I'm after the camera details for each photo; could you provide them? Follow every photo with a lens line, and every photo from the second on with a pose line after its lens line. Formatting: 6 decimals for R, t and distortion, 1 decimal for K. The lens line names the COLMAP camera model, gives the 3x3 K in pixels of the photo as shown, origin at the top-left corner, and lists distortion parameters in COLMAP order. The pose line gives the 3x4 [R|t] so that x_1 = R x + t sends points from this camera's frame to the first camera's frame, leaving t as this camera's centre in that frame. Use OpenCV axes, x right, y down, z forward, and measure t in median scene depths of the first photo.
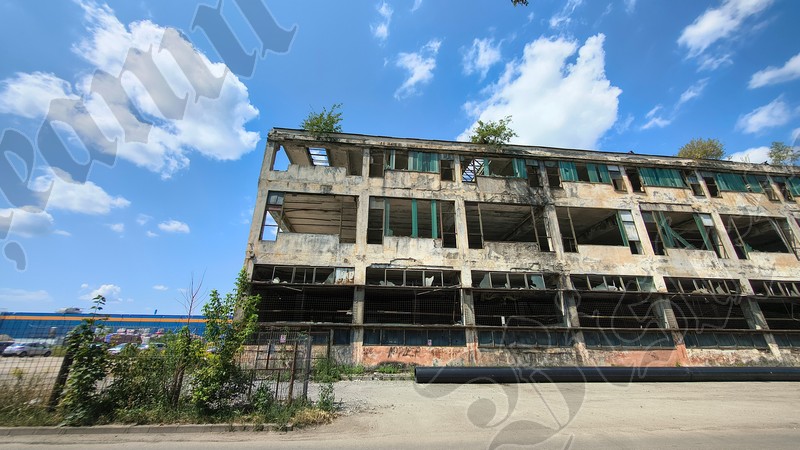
lens RADIAL K [[310.5, 0, 414.9], [0, 310.5, 205.0], [0, 0, 1]] dist [0.000031, -0.000063]
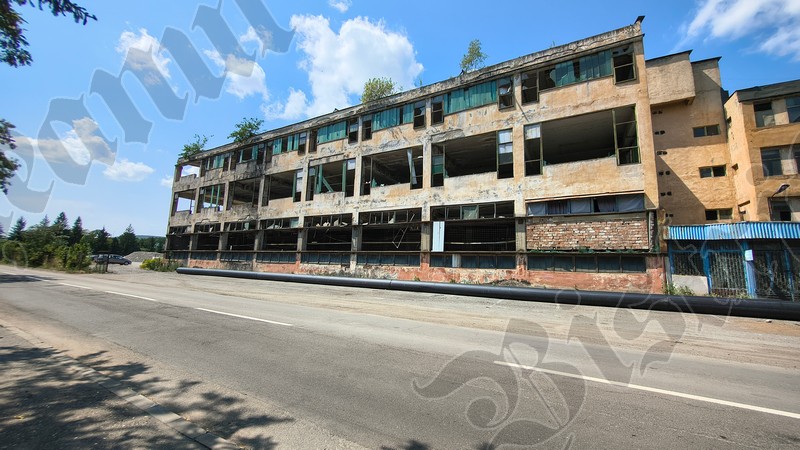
lens RADIAL K [[285.4, 0, 400.0], [0, 285.4, 225.0], [0, 0, 1]] dist [-0.001396, -0.000086]
pose [[0.819572, -0.060984, -0.569722, 1.833838], [0.212899, 0.955544, 0.203983, 0.093696], [0.531955, -0.288472, 0.796121, 0.185015]]
